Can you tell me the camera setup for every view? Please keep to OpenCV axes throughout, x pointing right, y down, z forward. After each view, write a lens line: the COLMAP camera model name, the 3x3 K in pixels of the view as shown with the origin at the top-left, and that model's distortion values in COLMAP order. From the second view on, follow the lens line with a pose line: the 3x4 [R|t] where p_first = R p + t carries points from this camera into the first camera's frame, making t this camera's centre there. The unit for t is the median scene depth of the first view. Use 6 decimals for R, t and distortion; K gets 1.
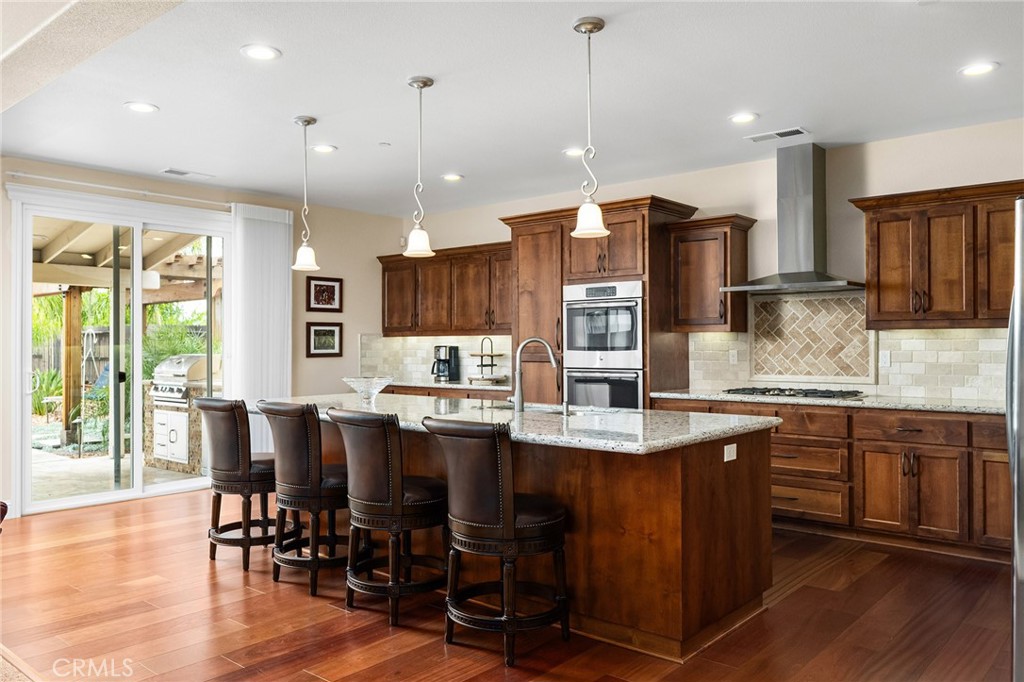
lens RADIAL K [[785.1, 0, 518.4], [0, 785.1, 345.3], [0, 0, 1]] dist [0.002661, 0.004437]
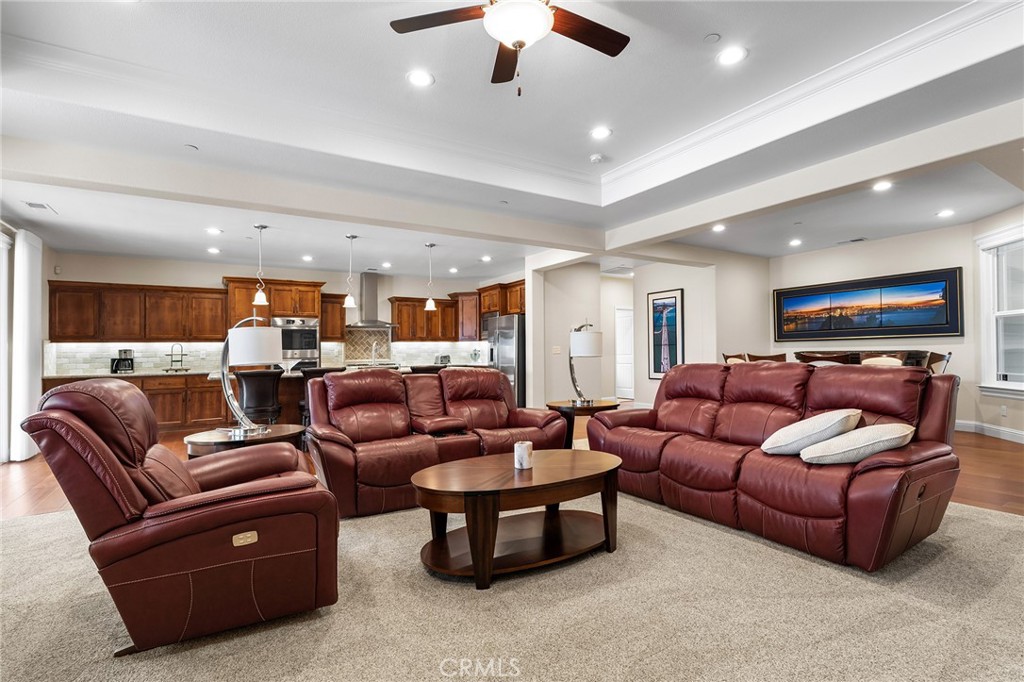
lens RADIAL K [[484.1, 0, 510.6], [0, 484.1, 341.1], [0, 0, 1]] dist [0.000977, -0.000493]
pose [[0.287523, 0.020907, 0.957545, -0.925230], [0.015860, 0.999521, -0.026585, 0.025564], [-0.957642, 0.022831, 0.287054, 0.067149]]
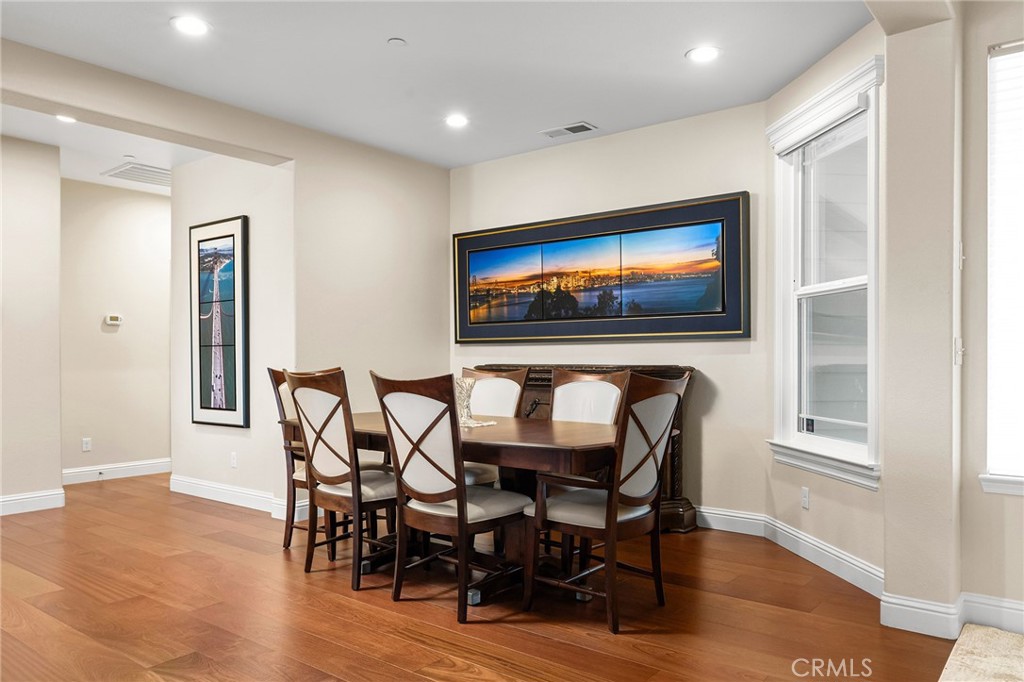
lens RADIAL K [[731.2, 0, 514.1], [0, 731.2, 344.3], [0, 0, 1]] dist [0.004220, 0.000773]
pose [[-0.048688, 0.017377, 0.998663, -0.429082], [0.003247, 0.999846, -0.017240, 0.022057], [-0.998809, 0.002403, -0.048737, -0.262338]]
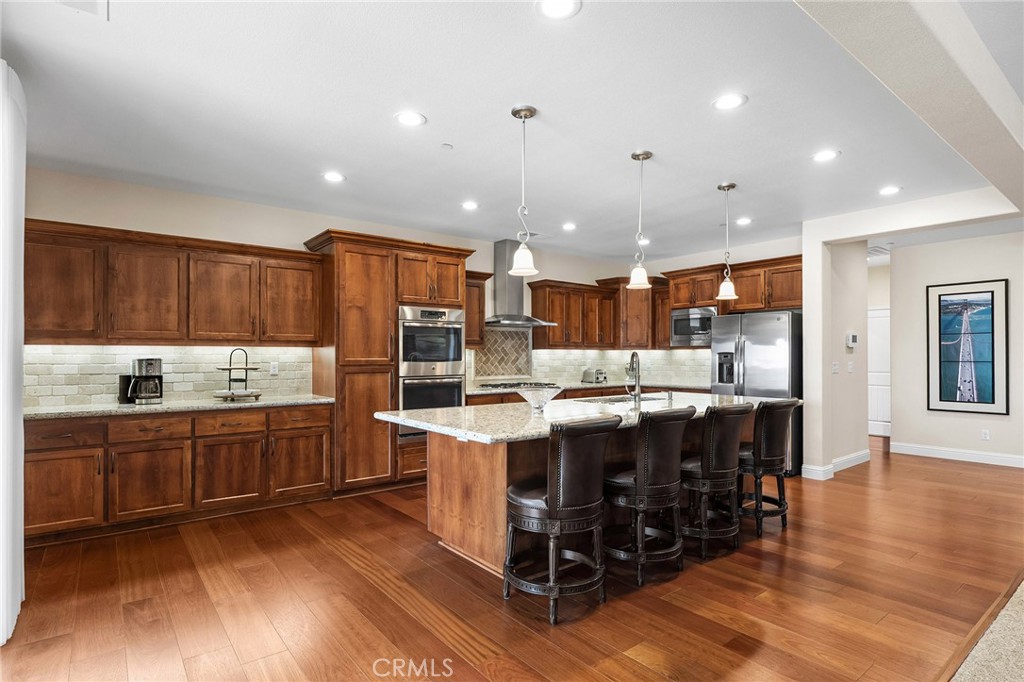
lens RADIAL K [[537.8, 0, 519.4], [0, 537.8, 351.6], [0, 0, 1]] dist [0.000808, 0.000221]
pose [[0.179456, 0.011651, 0.983697, -0.677630], [0.000455, 0.999929, -0.011927, 0.000813], [-0.983766, 0.002587, 0.179438, 0.671044]]
